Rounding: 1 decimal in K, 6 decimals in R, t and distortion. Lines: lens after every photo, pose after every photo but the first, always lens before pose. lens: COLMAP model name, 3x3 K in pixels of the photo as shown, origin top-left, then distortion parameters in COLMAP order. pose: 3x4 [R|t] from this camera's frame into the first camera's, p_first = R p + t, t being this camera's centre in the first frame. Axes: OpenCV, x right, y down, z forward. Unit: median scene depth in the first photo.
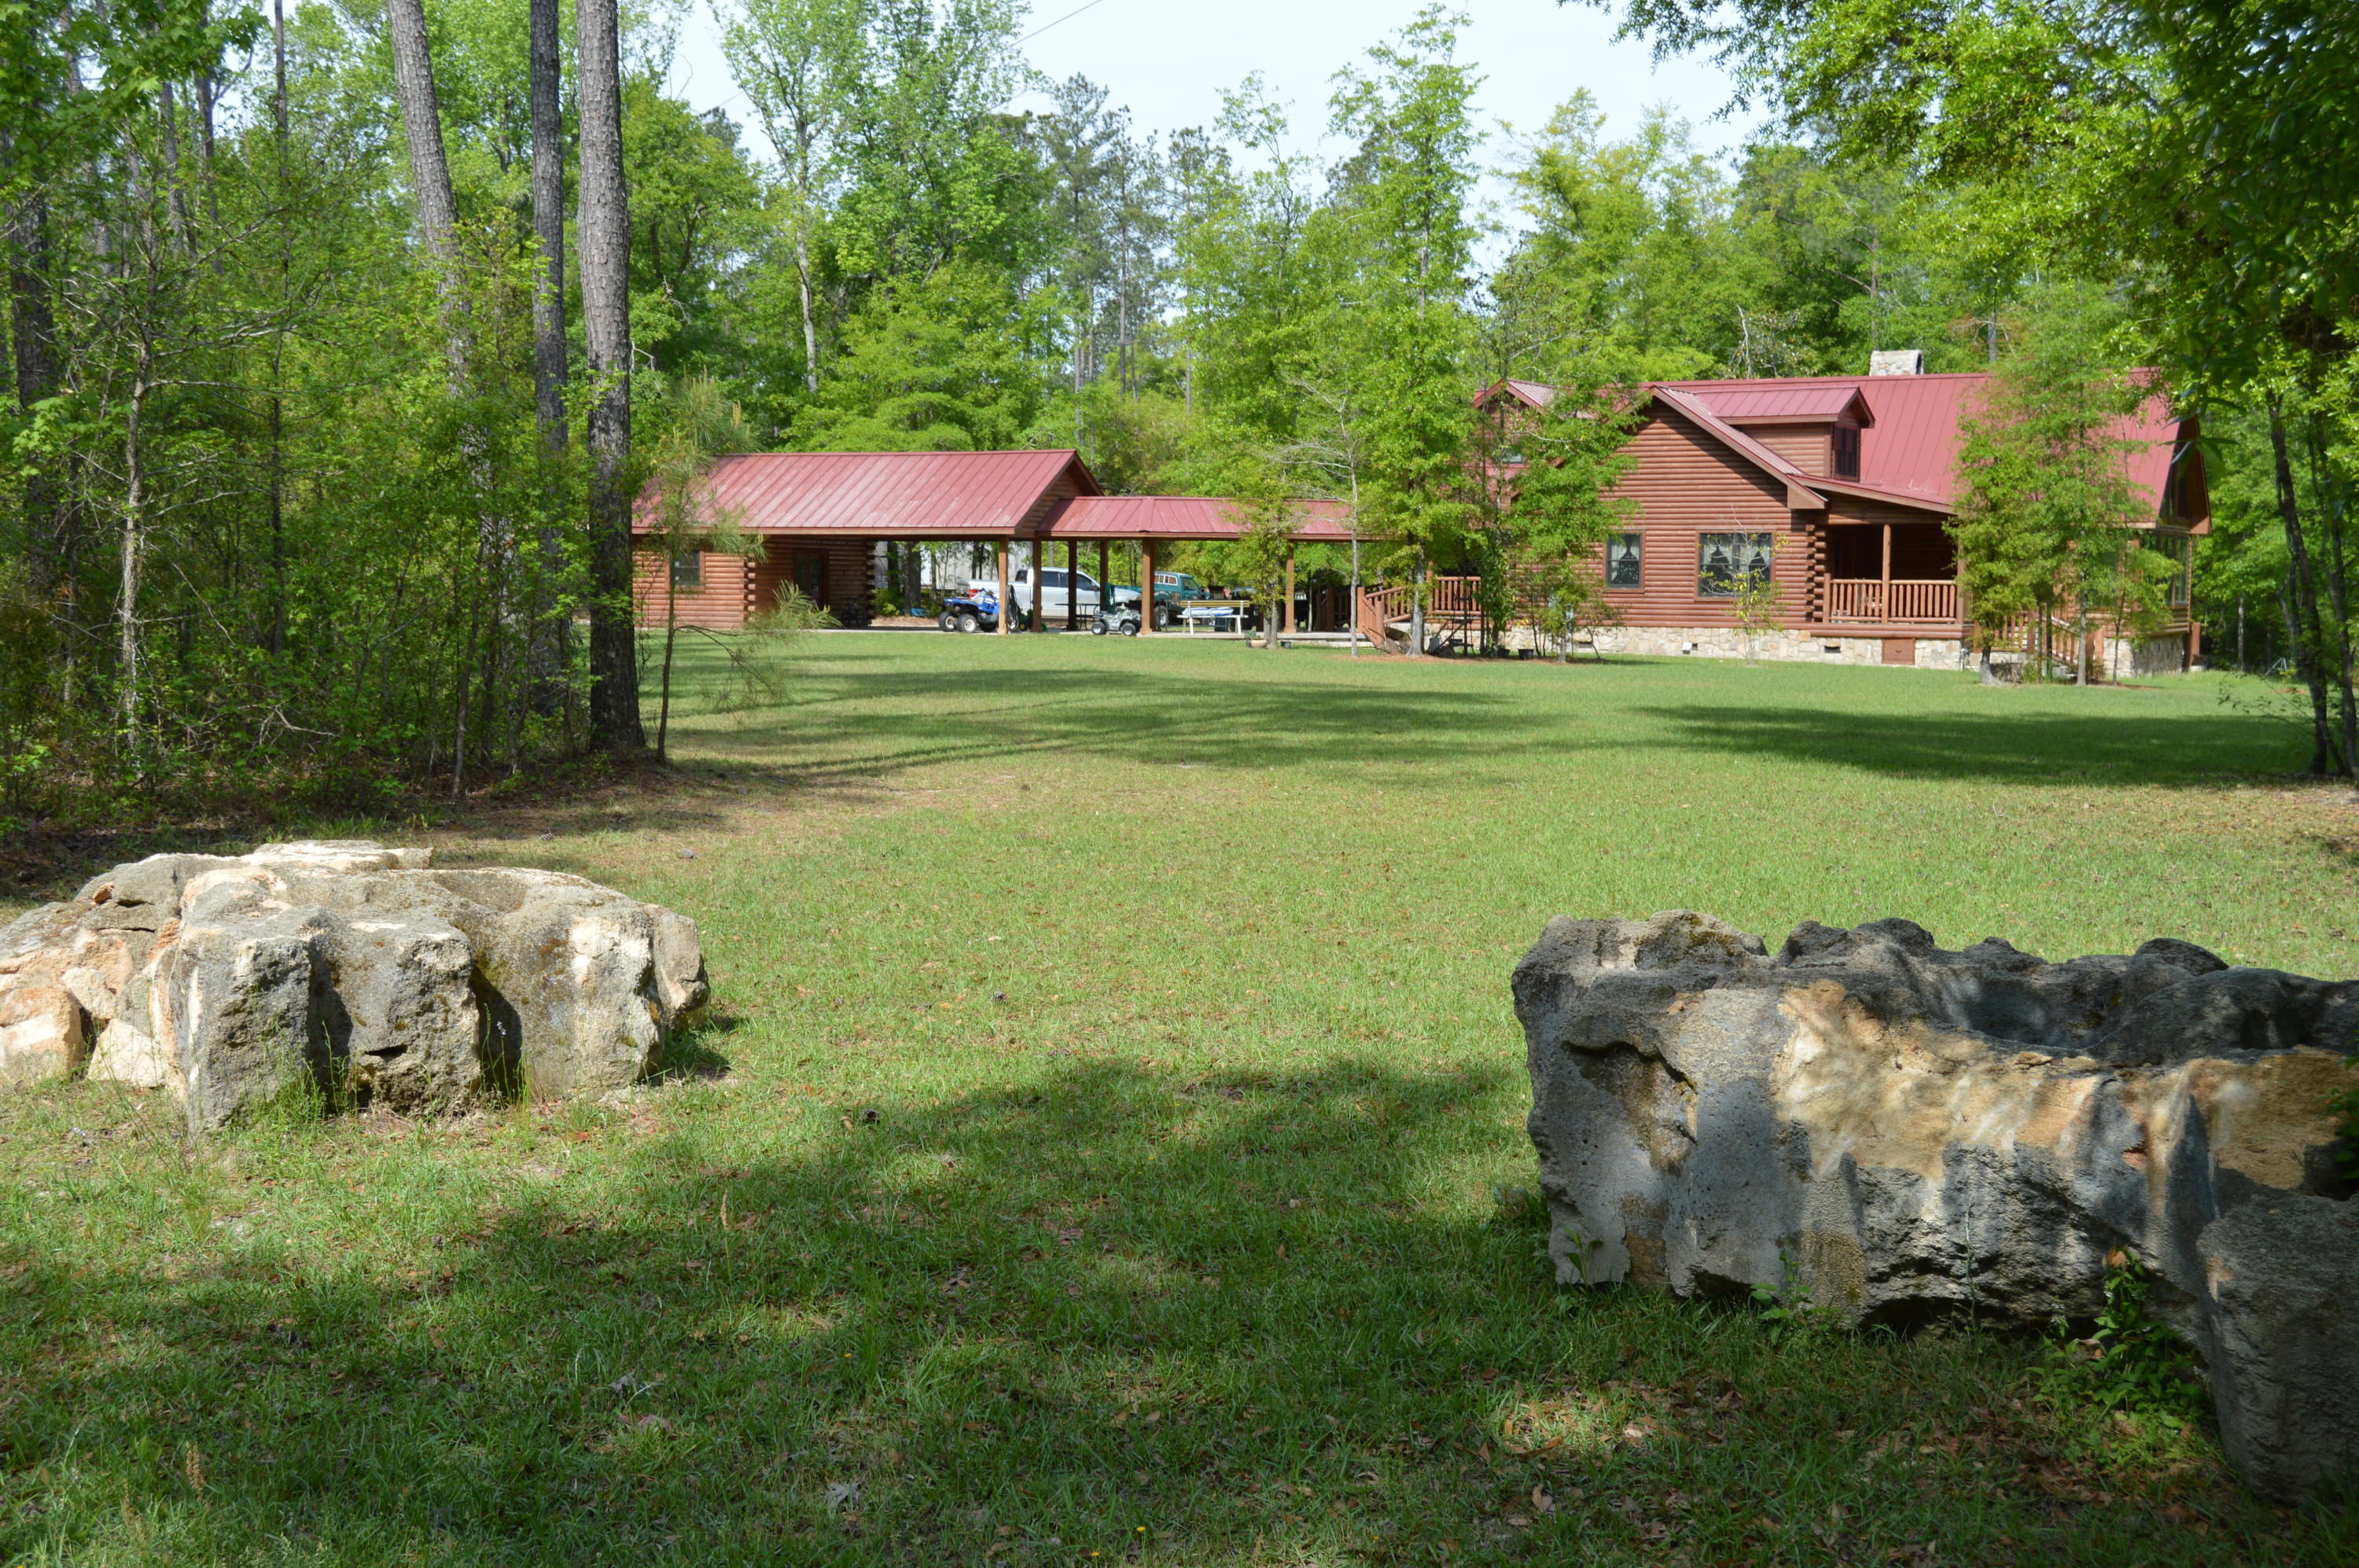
lens RADIAL K [[2671.1, 0, 1179.5], [0, 2671.1, 784.0], [0, 0, 1]] dist [-0.009548, -0.015853]
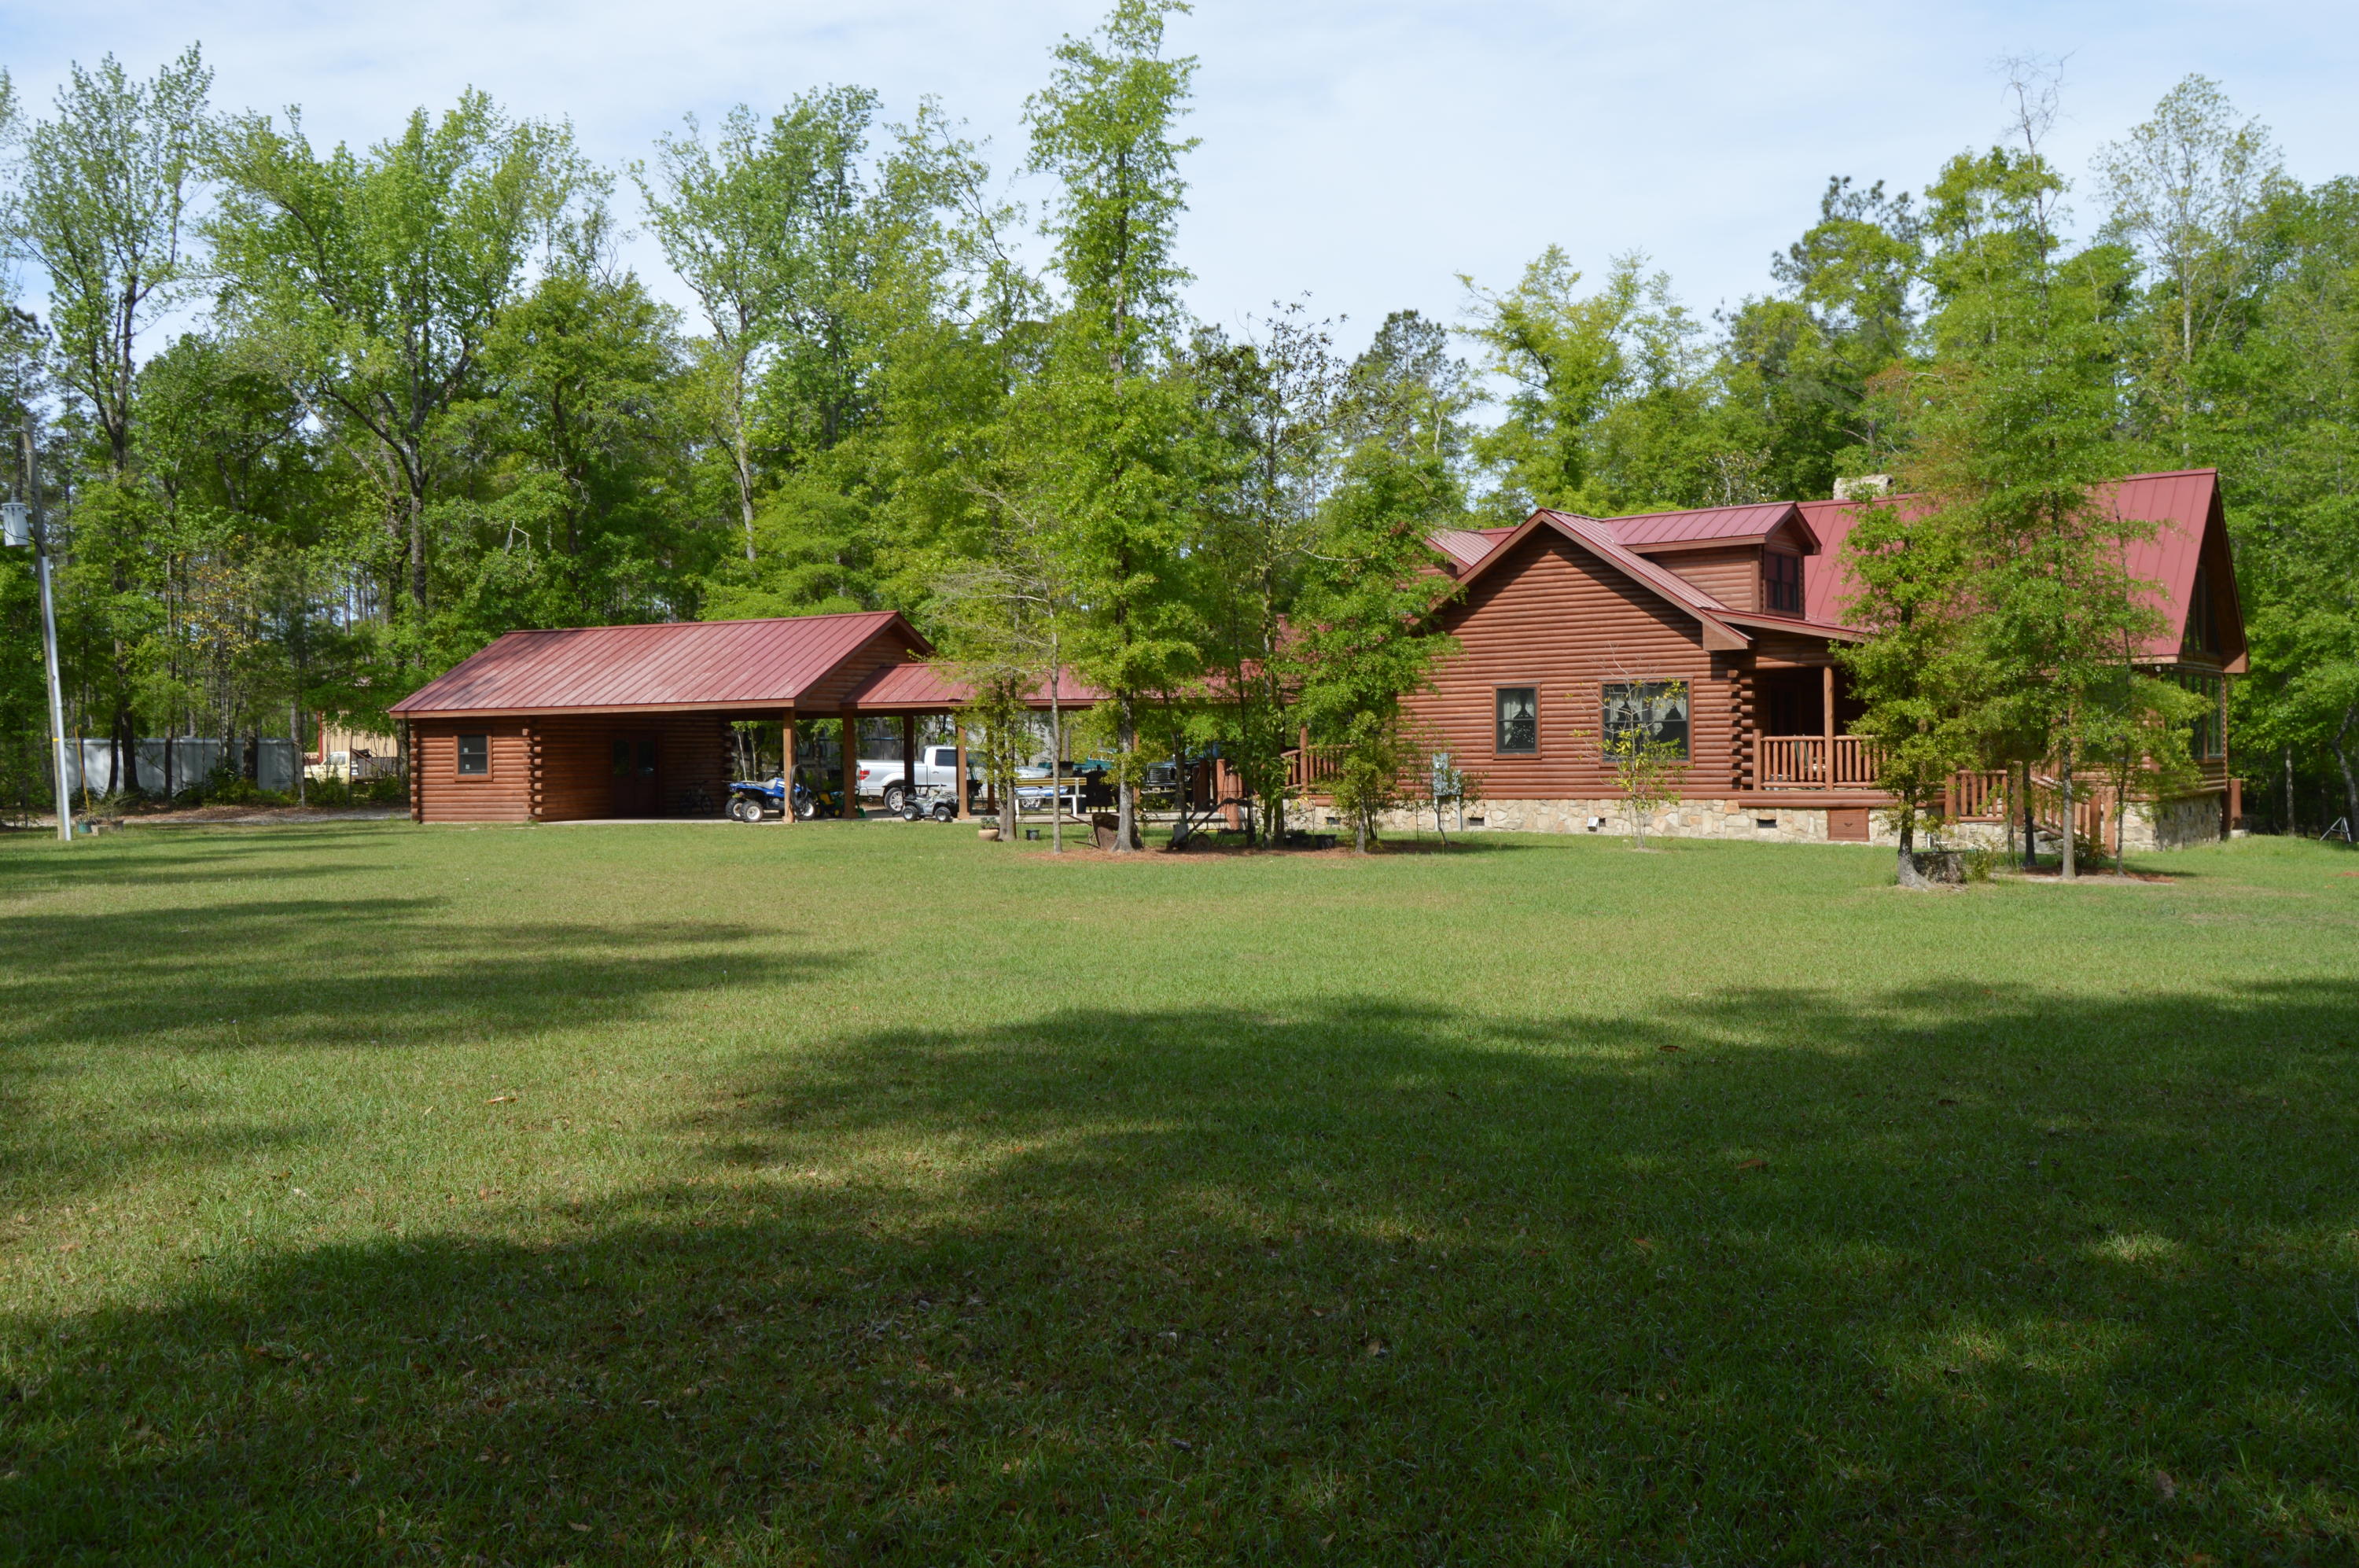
lens RADIAL K [[2076.4, 0, 1179.5], [0, 2076.4, 784.0], [0, 0, 1]] dist [-0.016457, -0.016794]
pose [[0.994005, -0.020928, -0.107310, 0.131973], [0.014018, 0.997803, -0.064747, -0.023523], [0.108430, 0.062854, 0.992115, 0.349387]]
